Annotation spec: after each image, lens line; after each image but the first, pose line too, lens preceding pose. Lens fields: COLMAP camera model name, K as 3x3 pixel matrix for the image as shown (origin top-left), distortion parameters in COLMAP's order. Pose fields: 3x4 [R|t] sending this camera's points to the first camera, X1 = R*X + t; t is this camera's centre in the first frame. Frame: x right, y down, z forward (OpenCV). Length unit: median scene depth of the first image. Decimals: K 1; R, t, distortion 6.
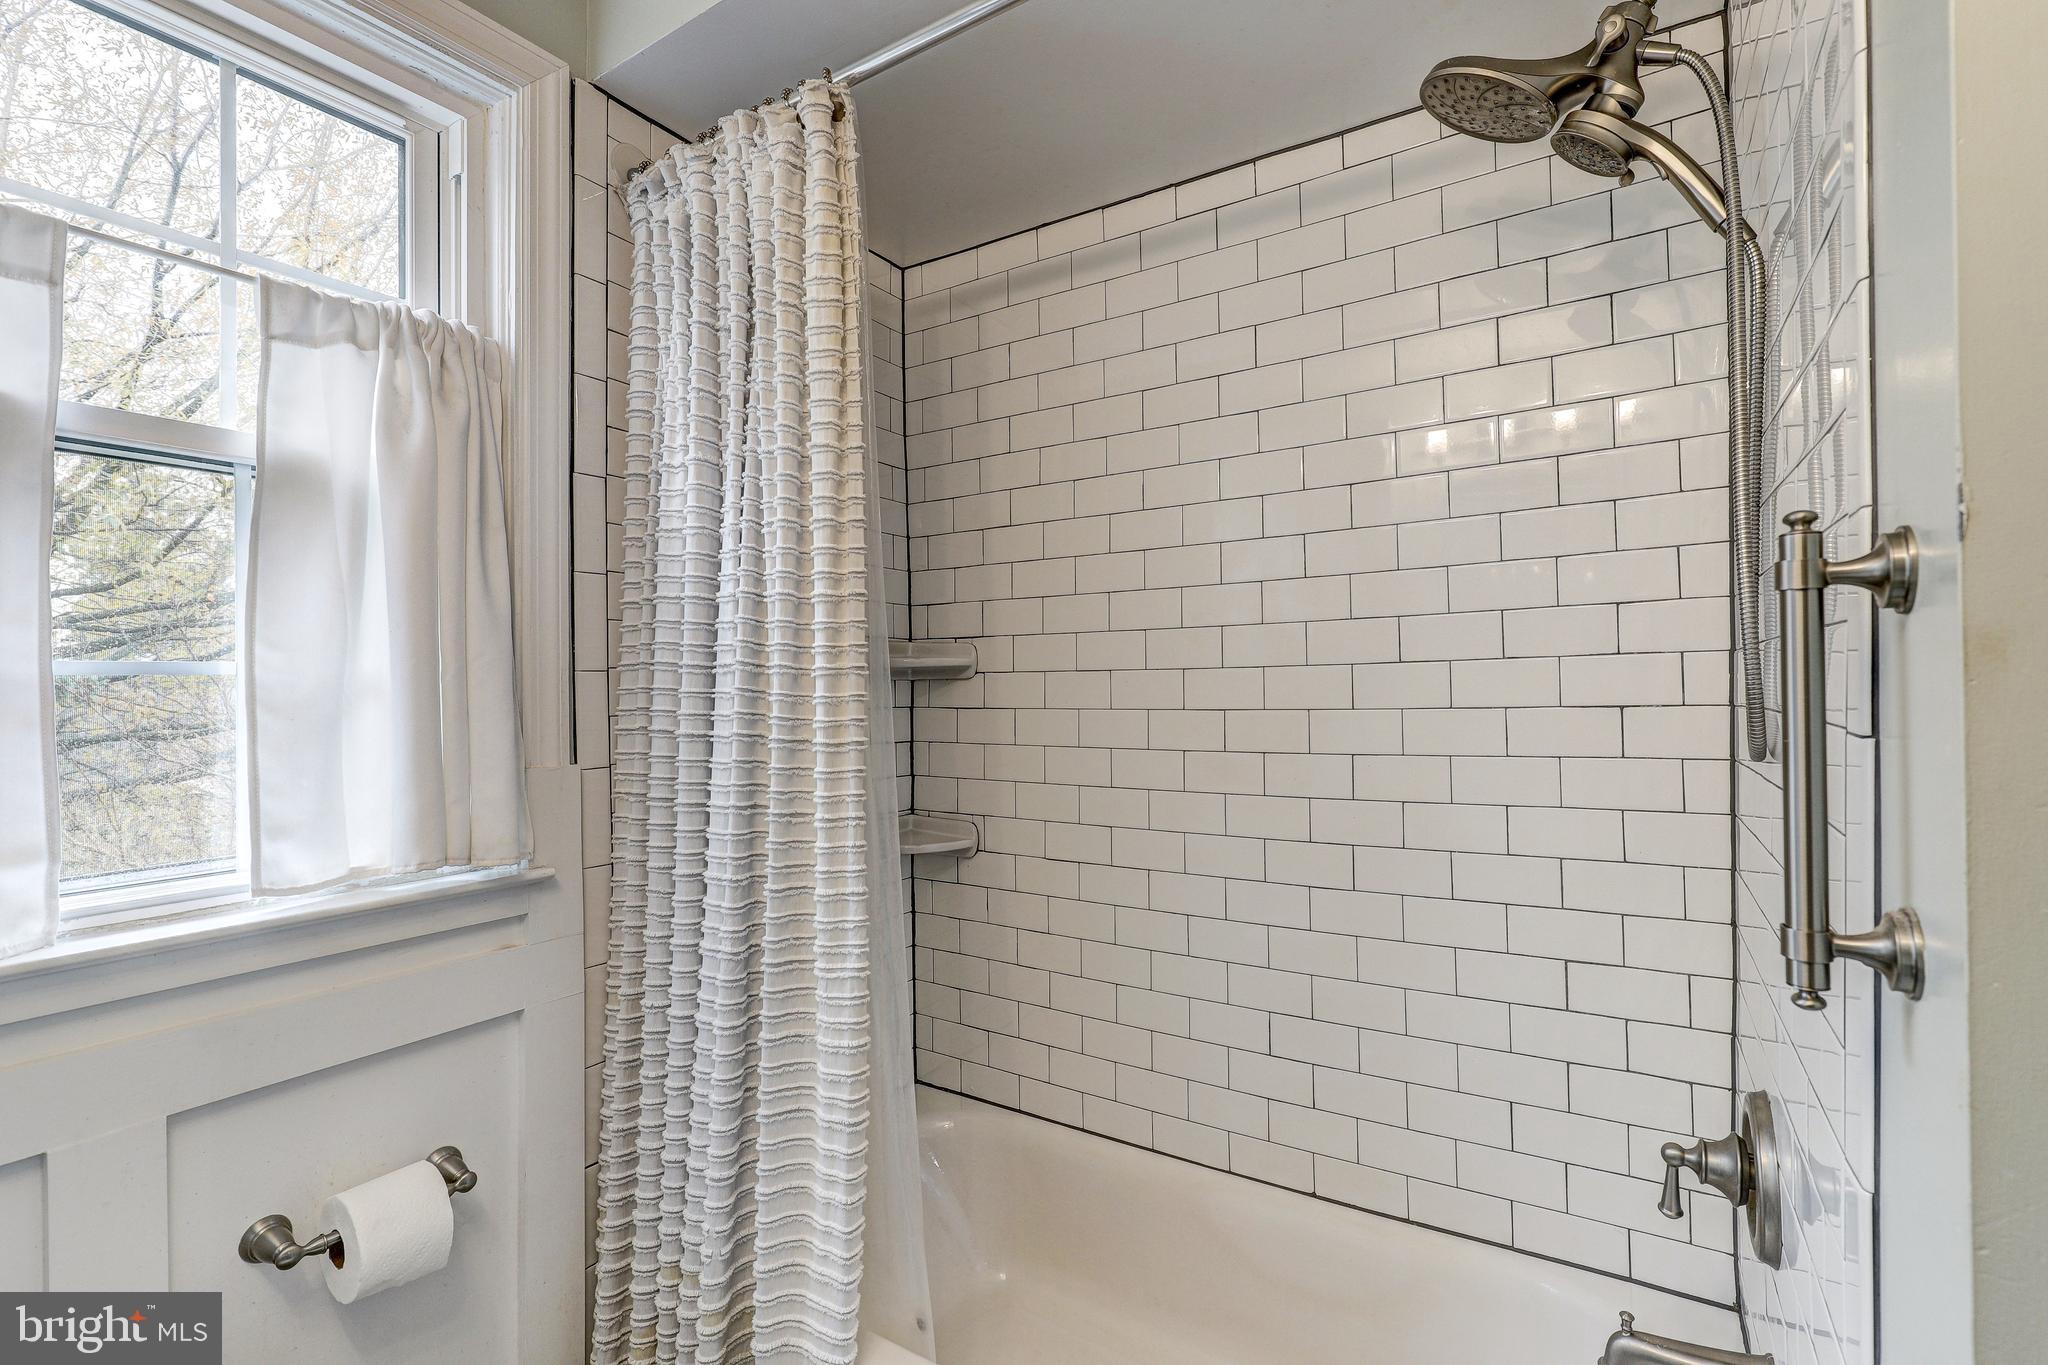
lens RADIAL K [[944.0, 0, 1023.9], [0, 944.0, 683.9], [0, 0, 1]] dist [-0.003449, 0.000489]
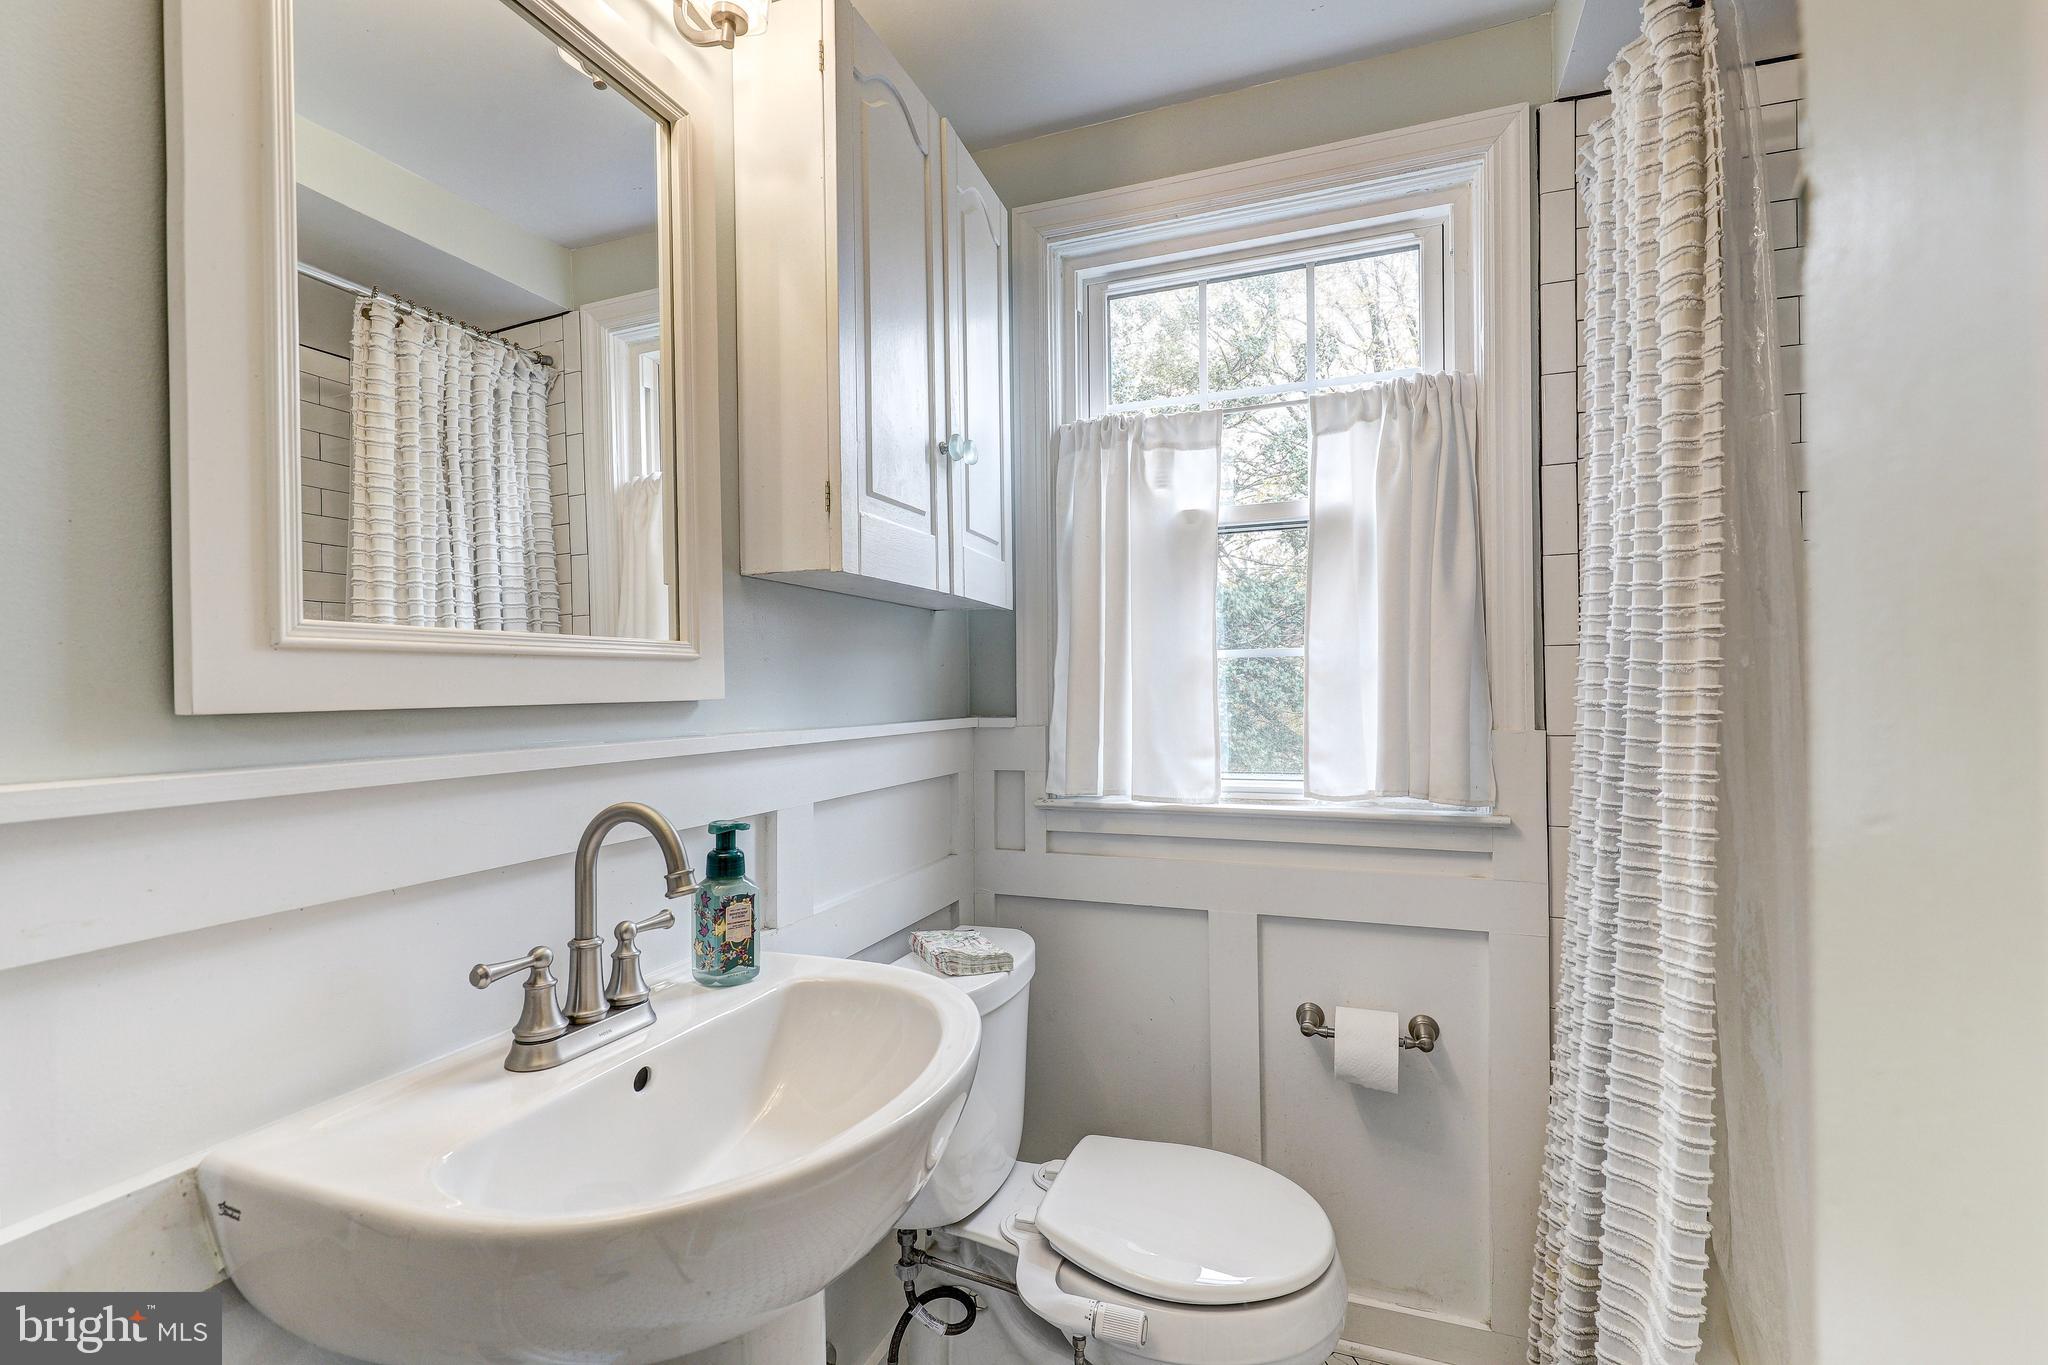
lens RADIAL K [[944.0, 0, 1029.7], [0, 944.0, 687.4], [0, 0, 1]] dist [-0.003449, 0.000489]
pose [[0.189414, 0.006260, -0.981877, 0.562150], [0.010915, 0.999904, 0.008480, 0.022027], [0.981837, -0.012323, 0.189328, 0.224435]]
